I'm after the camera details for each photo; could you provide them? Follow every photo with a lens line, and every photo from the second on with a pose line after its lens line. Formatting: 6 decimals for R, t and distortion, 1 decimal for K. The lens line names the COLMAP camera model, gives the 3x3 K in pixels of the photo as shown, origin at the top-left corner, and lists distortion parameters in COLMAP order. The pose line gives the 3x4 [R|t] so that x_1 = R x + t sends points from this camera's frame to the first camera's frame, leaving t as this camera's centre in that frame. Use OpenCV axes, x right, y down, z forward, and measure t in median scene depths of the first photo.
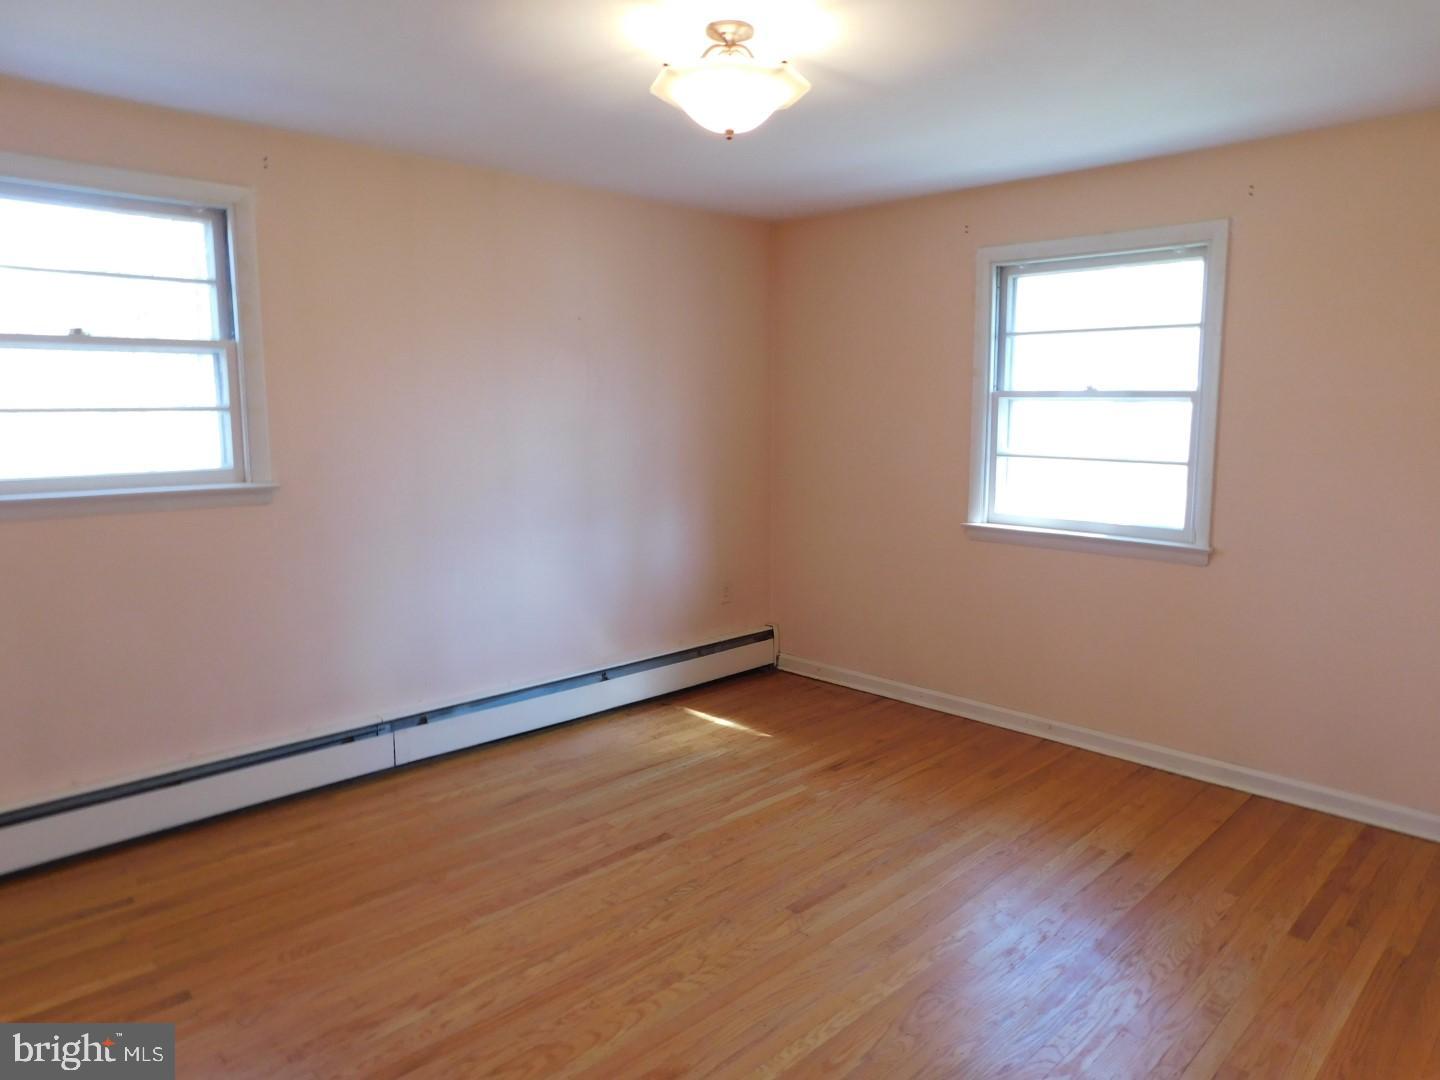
lens RADIAL K [[957.5, 0, 716.1], [0, 957.5, 537.0], [0, 0, 1]] dist [-0.073158, 0.061817]
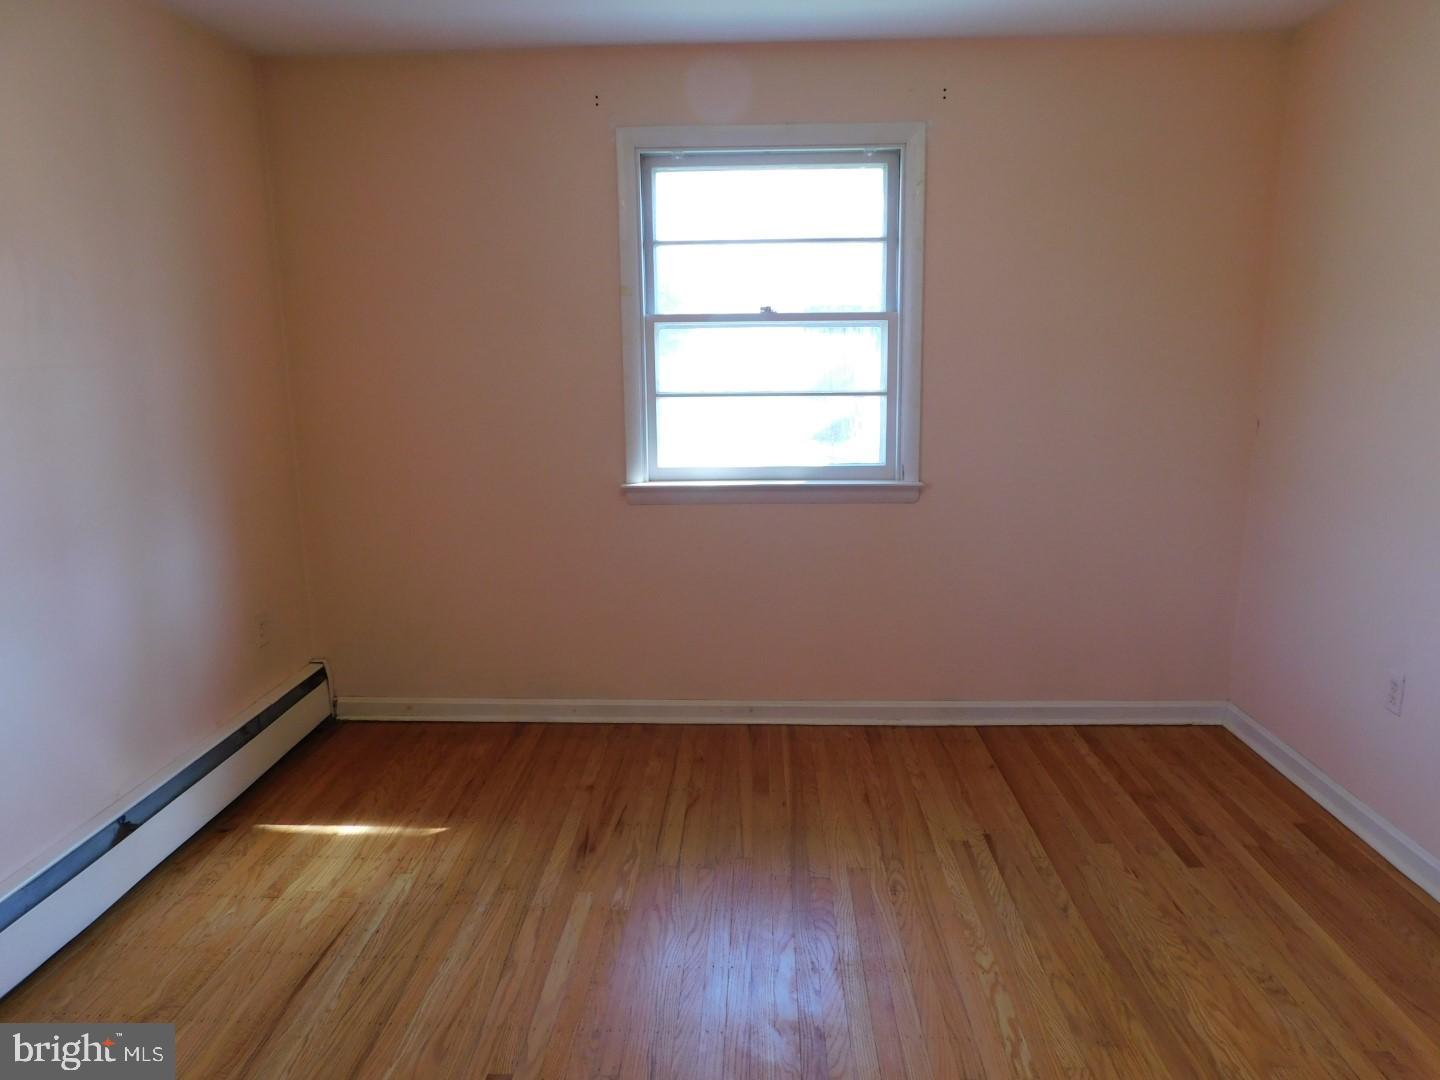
lens RADIAL K [[957.5, 0, 716.1], [0, 957.5, 537.0], [0, 0, 1]] dist [-0.073158, 0.061817]
pose [[0.730242, -0.146873, 0.667215, -0.226502], [0.108114, 0.989155, 0.099414, -0.044185], [-0.674580, -0.000460, 0.738201, 0.381160]]
